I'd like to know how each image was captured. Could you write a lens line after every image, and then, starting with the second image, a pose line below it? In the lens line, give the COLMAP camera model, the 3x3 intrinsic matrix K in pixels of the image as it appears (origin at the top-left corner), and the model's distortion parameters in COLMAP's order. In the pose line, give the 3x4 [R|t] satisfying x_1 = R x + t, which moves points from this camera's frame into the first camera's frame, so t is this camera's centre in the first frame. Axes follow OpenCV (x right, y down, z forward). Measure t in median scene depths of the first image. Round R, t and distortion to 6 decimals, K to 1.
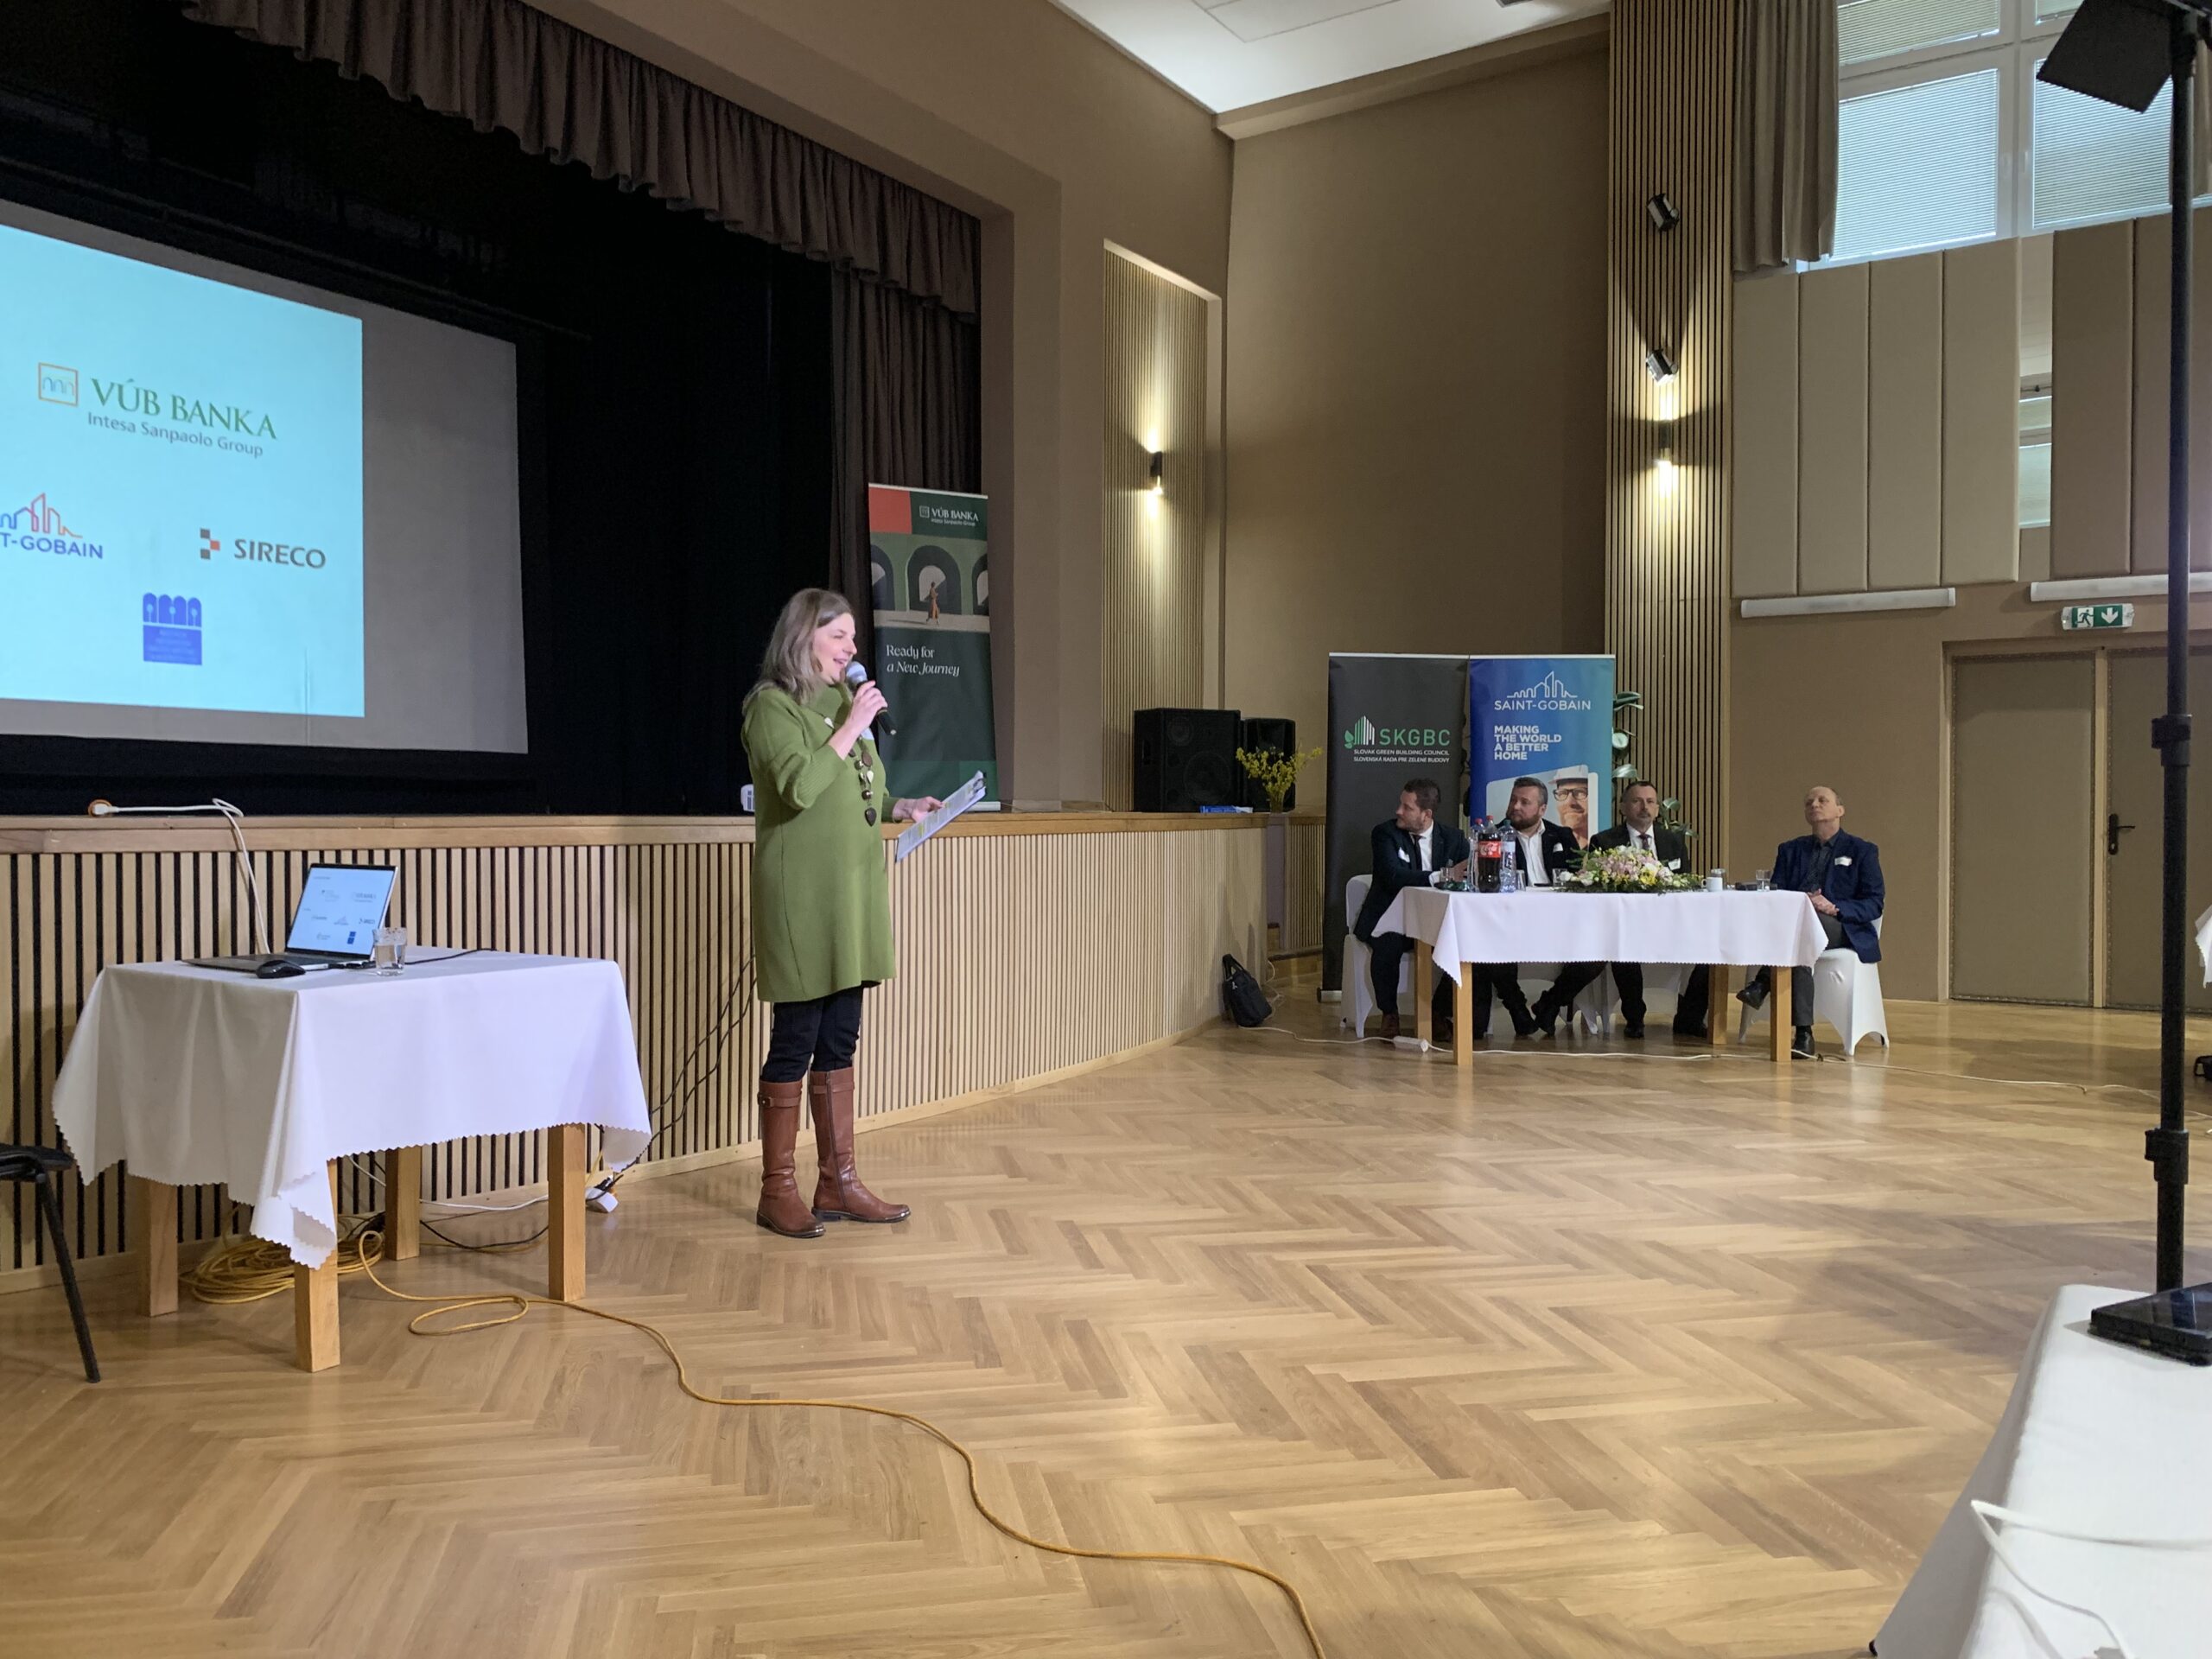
lens RADIAL K [[1654.9, 0, 1116.7], [0, 1654.9, 832.7], [0, 0, 1]] dist [0.040290, -0.077329]
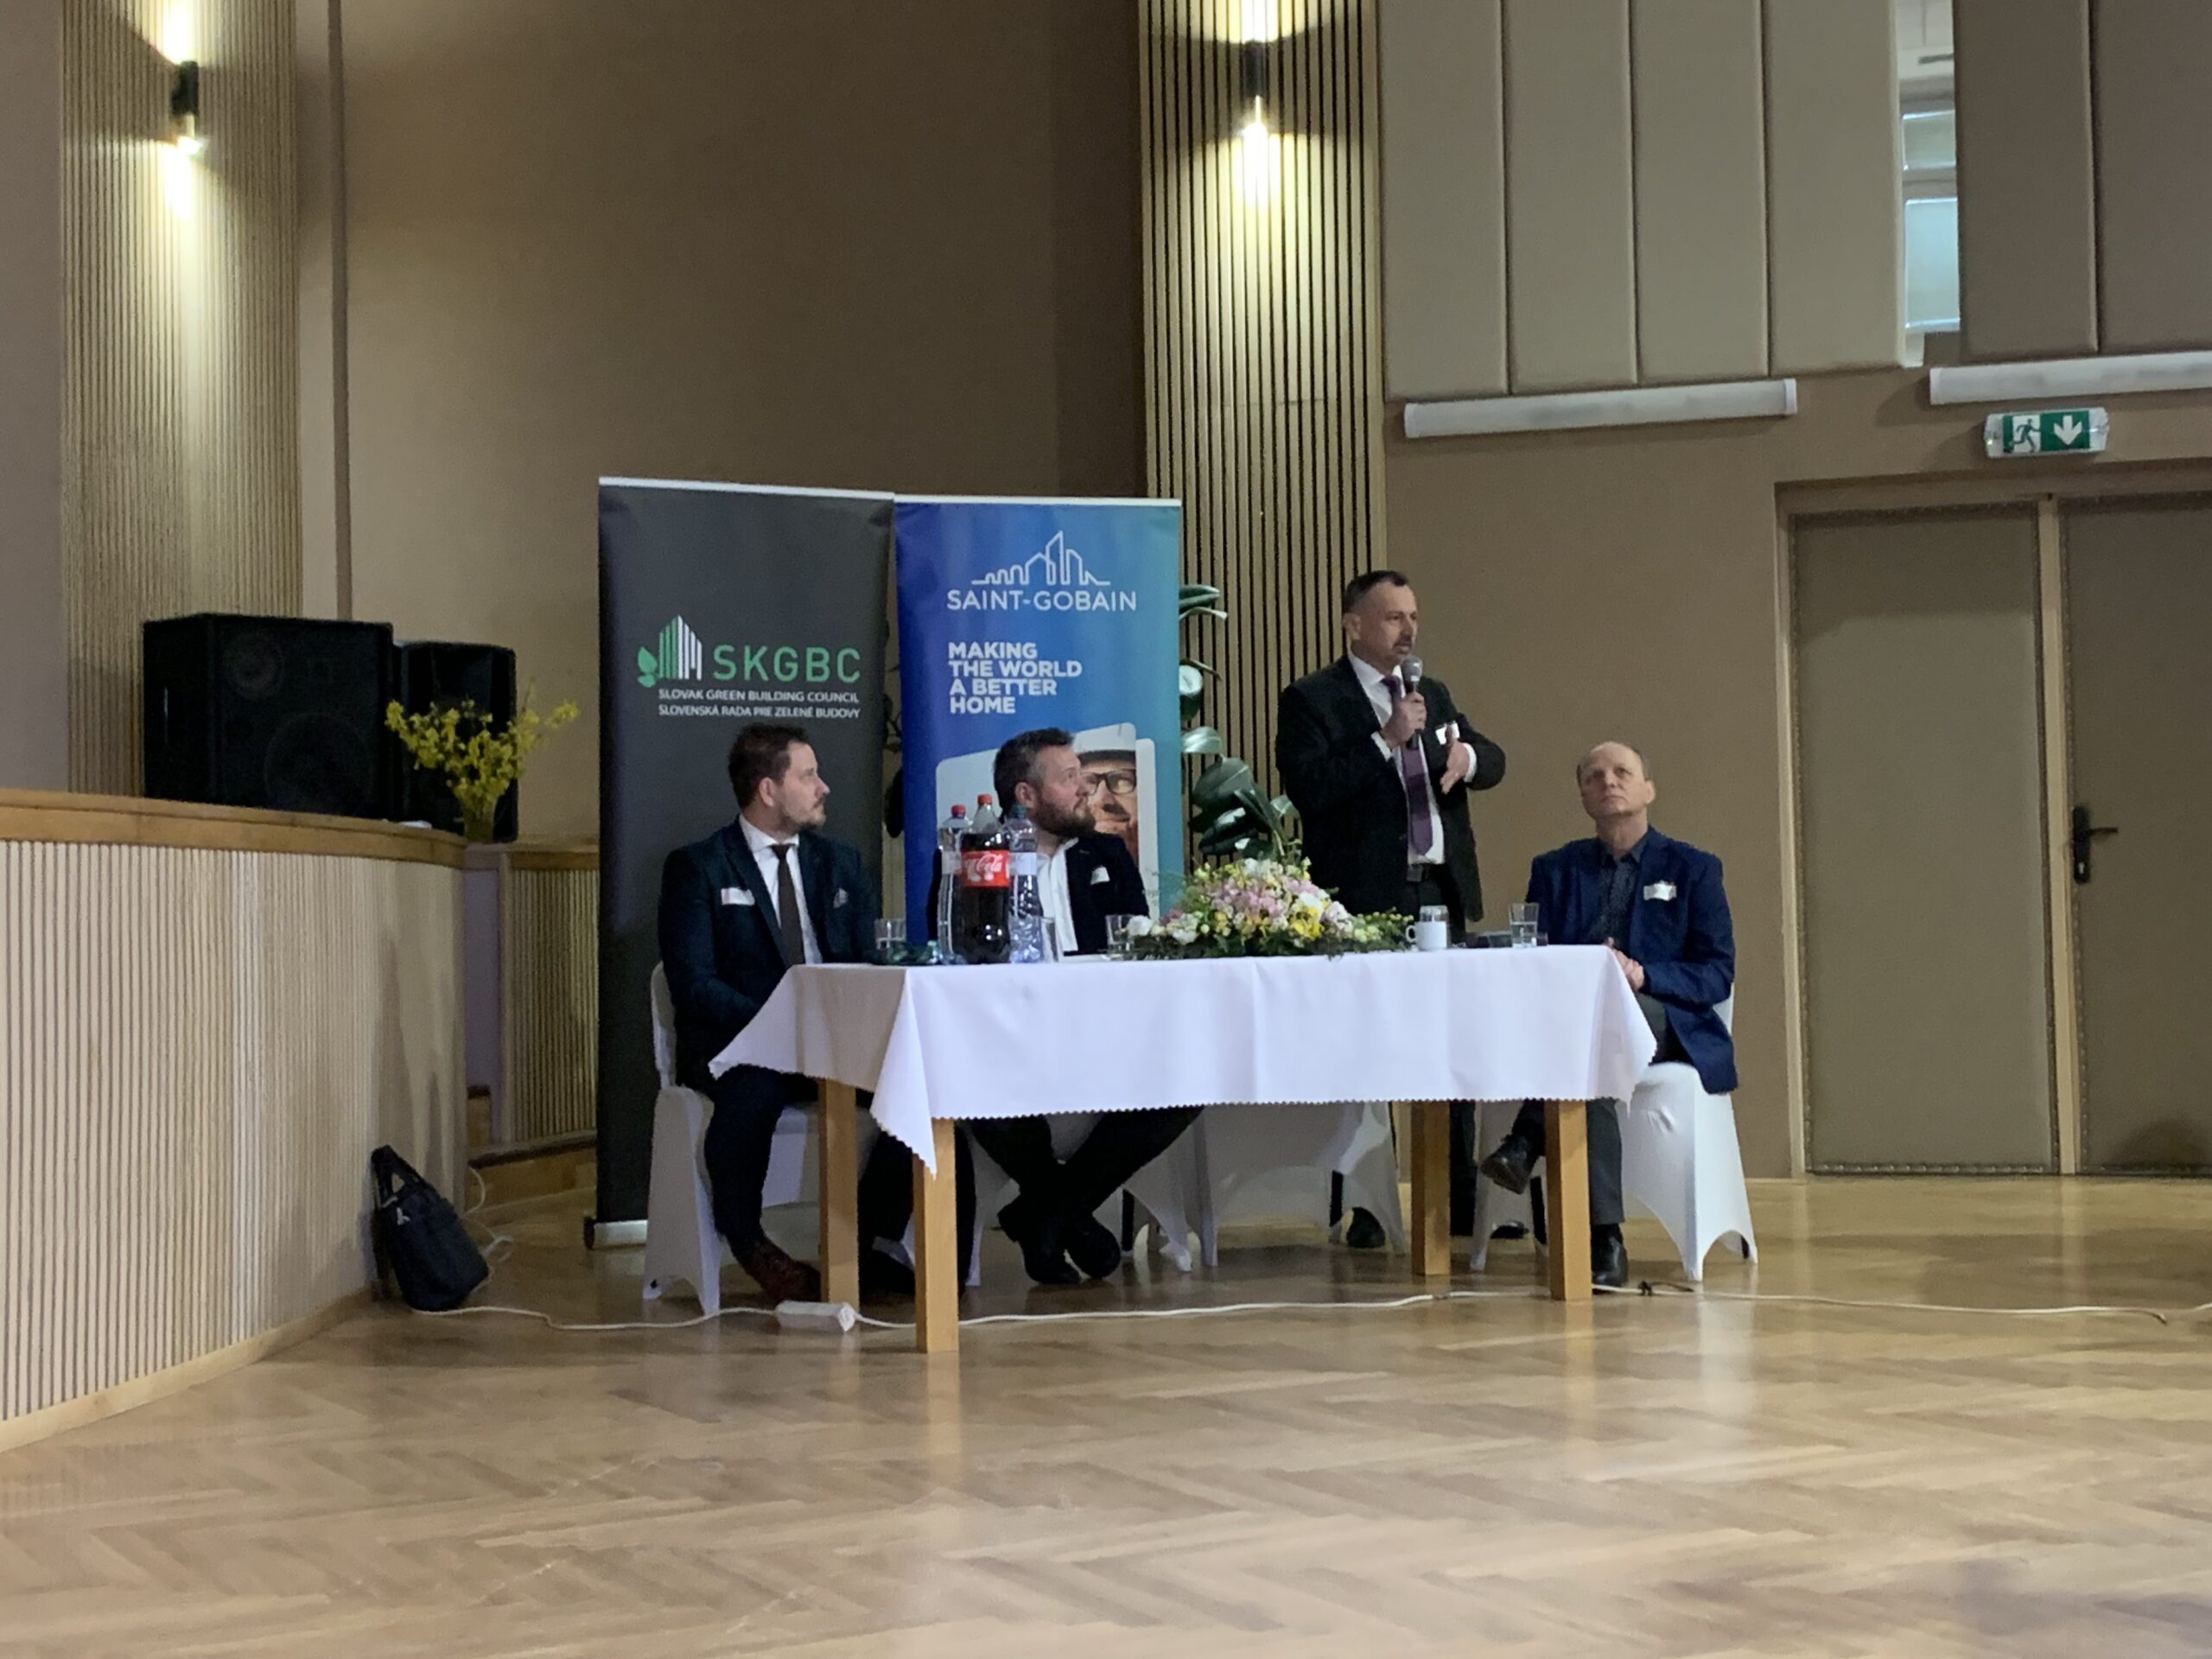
lens RADIAL K [[3152.4, 0, 1139.7], [0, 3152.4, 792.0], [0, 0, 1]] dist [0.202620, -0.569820]
pose [[0.950360, -0.012322, 0.310908, -0.003377], [0.028637, 0.998438, -0.047967, 0.023957], [-0.309832, 0.054489, 0.949229, 0.120771]]
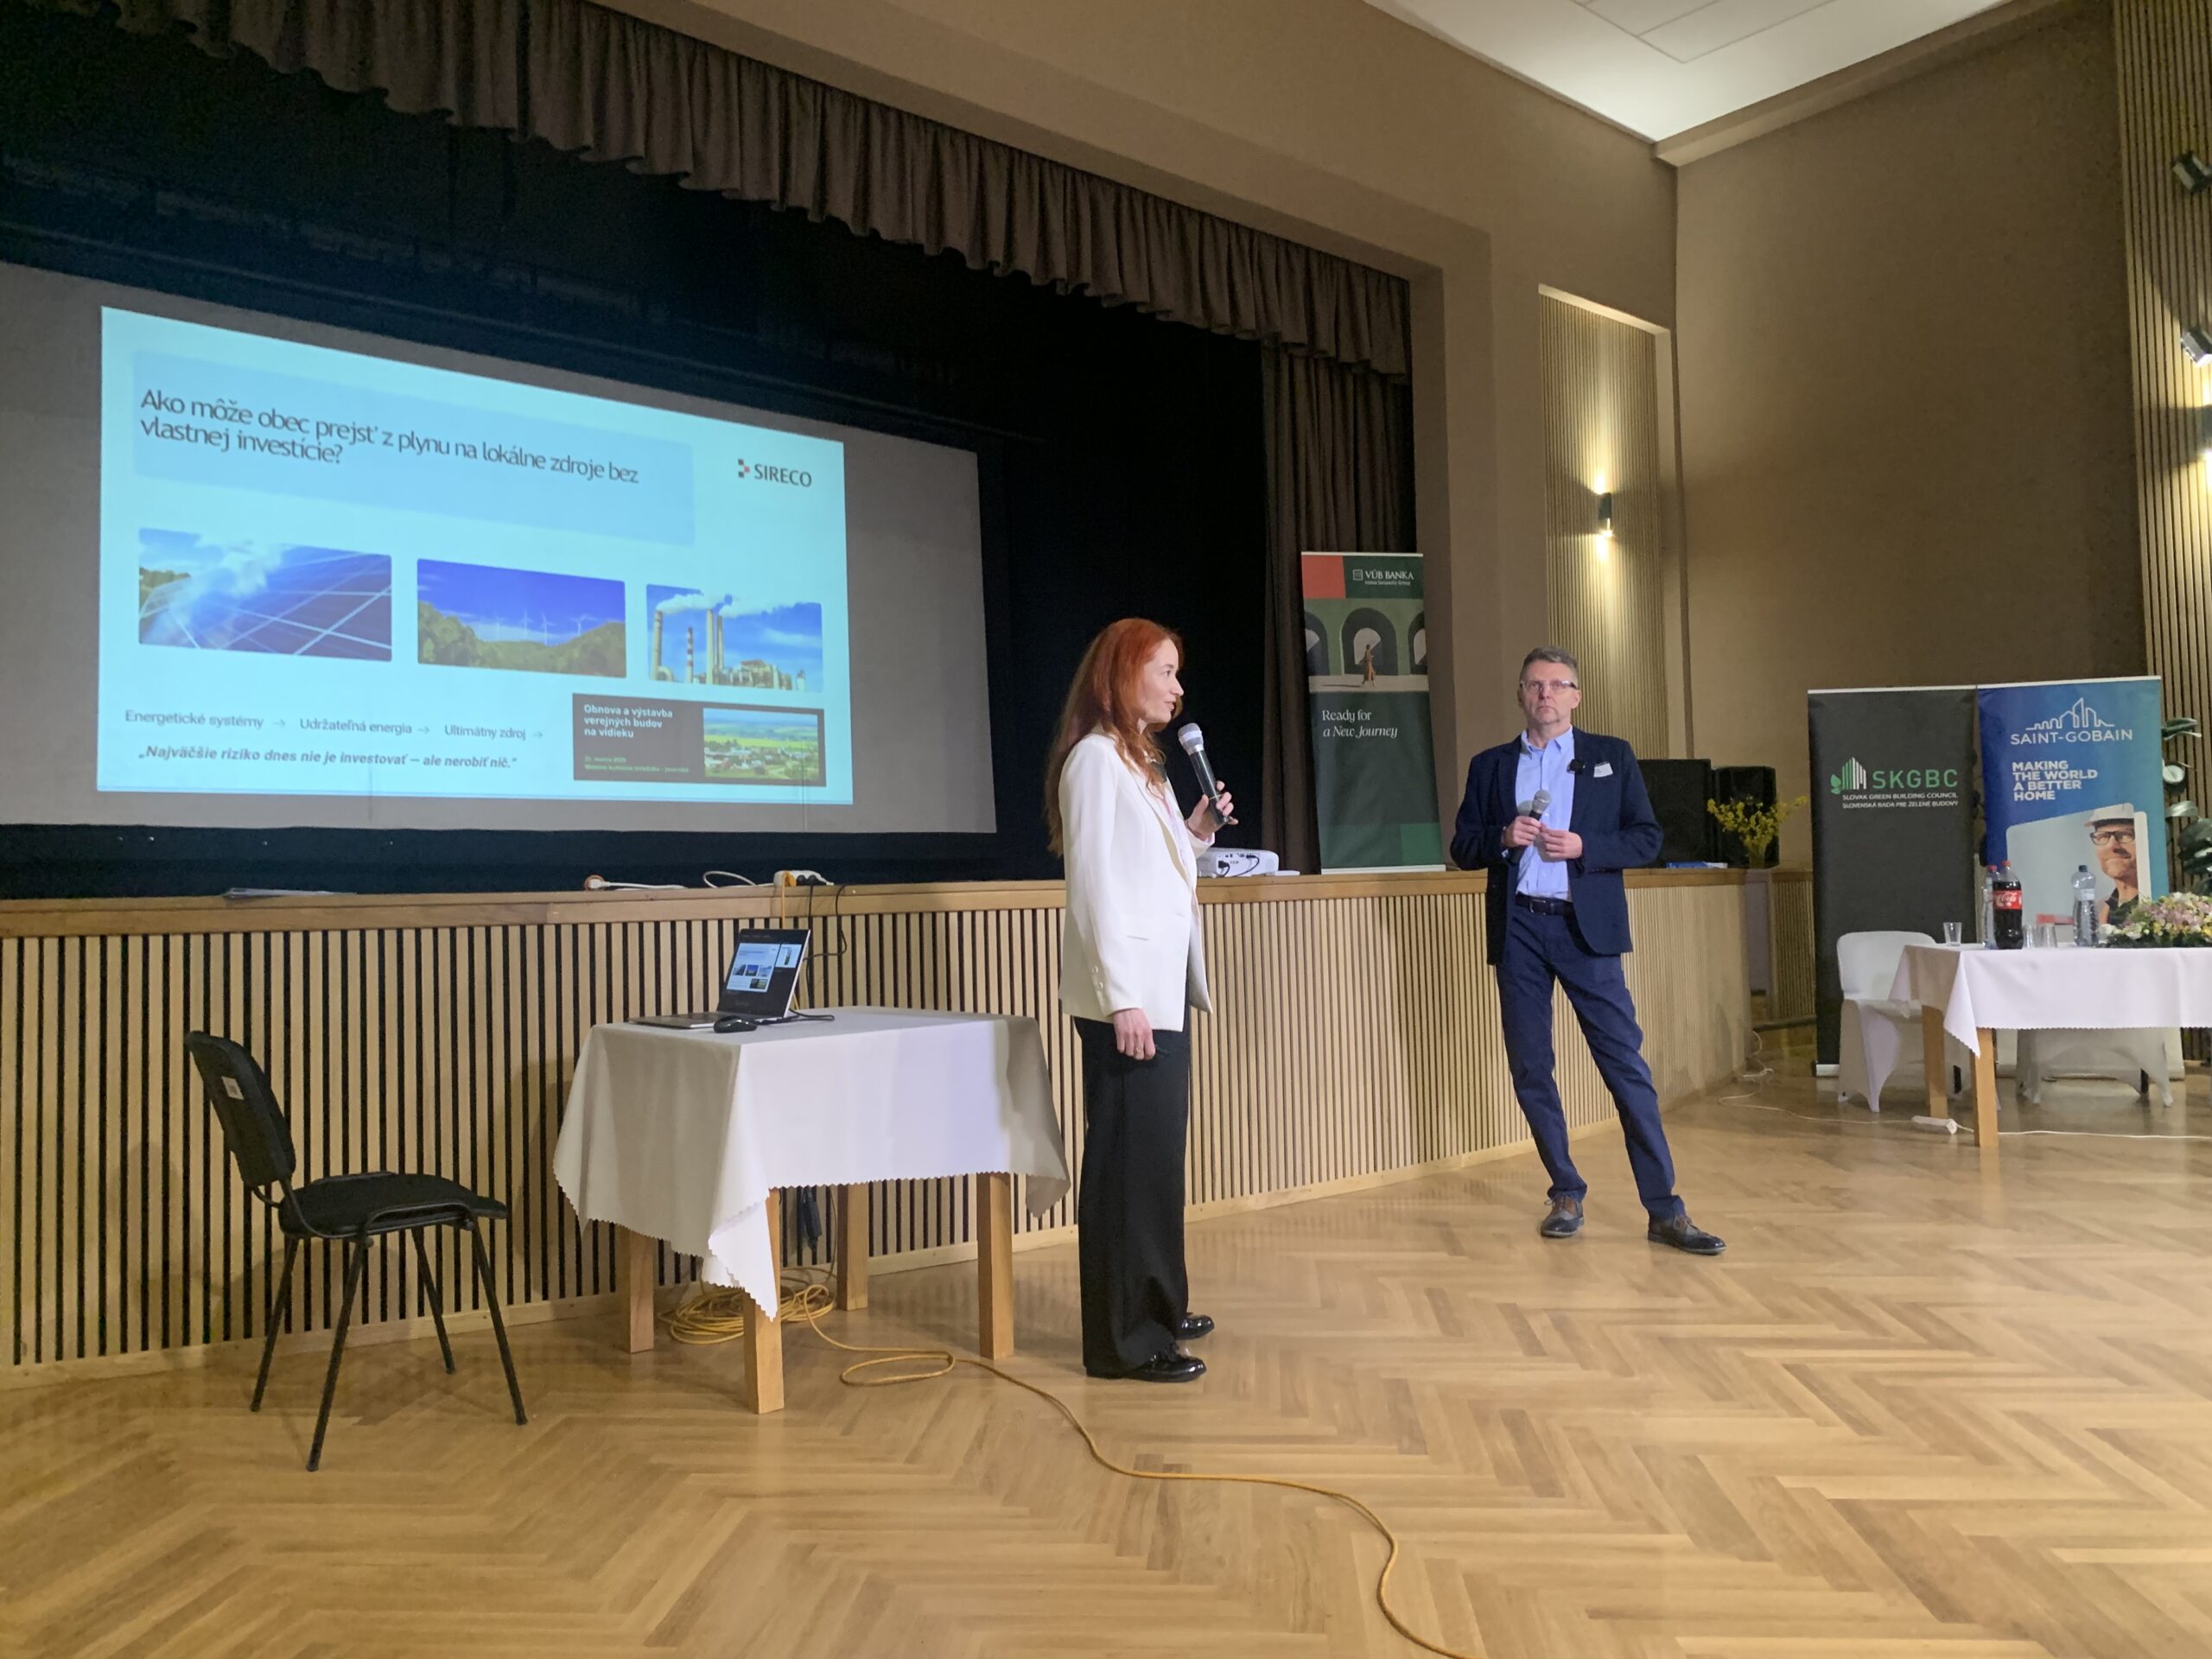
lens RADIAL K [[1669.9, 0, 1104.2], [0, 1669.9, 808.0], [0, 0, 1]] dist [-0.001932, -0.000998]
pose [[0.959515, -0.038258, -0.279047, 0.010739], [0.021450, 0.997781, -0.063039, 0.005411], [0.280840, 0.054501, 0.958206, 0.012224]]
